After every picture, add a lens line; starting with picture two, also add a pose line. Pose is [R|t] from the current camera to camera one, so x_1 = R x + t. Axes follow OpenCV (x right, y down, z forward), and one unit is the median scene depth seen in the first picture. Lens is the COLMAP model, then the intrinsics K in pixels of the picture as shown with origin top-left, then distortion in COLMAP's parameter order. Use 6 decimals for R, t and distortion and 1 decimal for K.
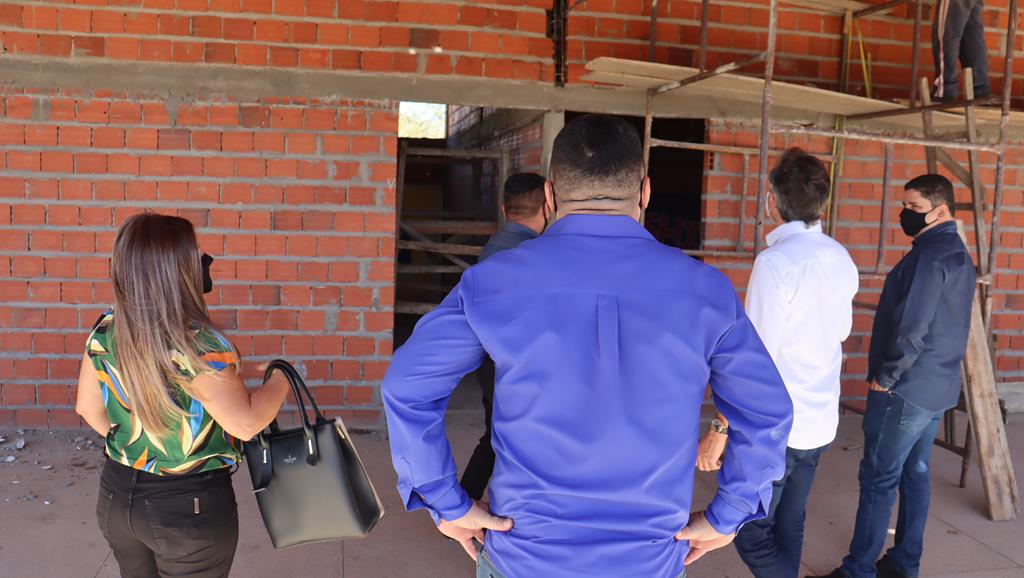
lens RADIAL K [[900.2, 0, 511.5], [0, 900.2, 298.8], [0, 0, 1]] dist [-0.195594, 0.113542]
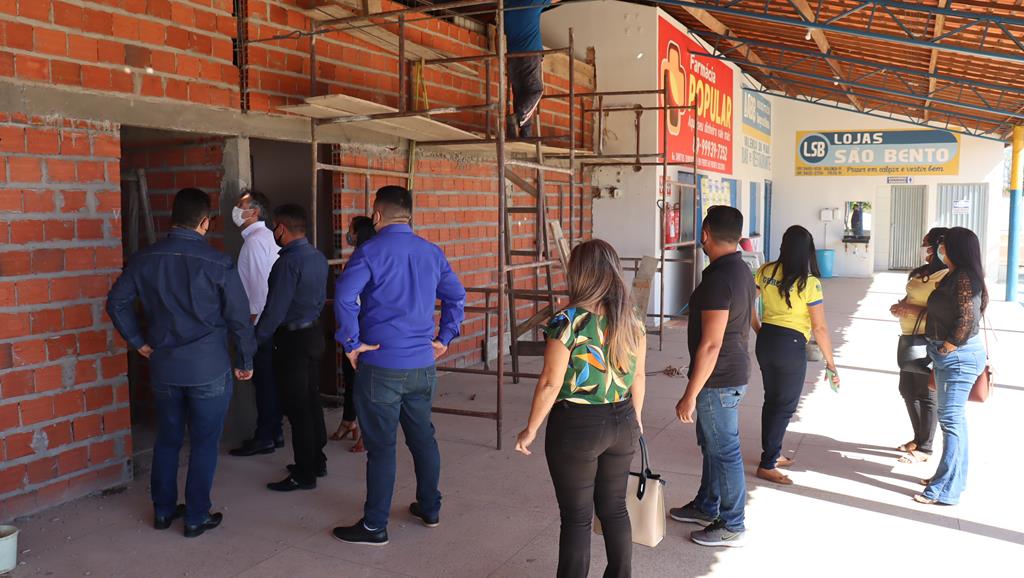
lens RADIAL K [[900.2, 0, 516.1], [0, 900.2, 289.7], [0, 0, 1]] dist [-0.195594, 0.113542]
pose [[0.549539, -0.109792, 0.828223, -0.654235], [0.106555, 0.992442, 0.060861, -0.062522], [-0.828645, 0.054806, 0.557085, 0.174638]]
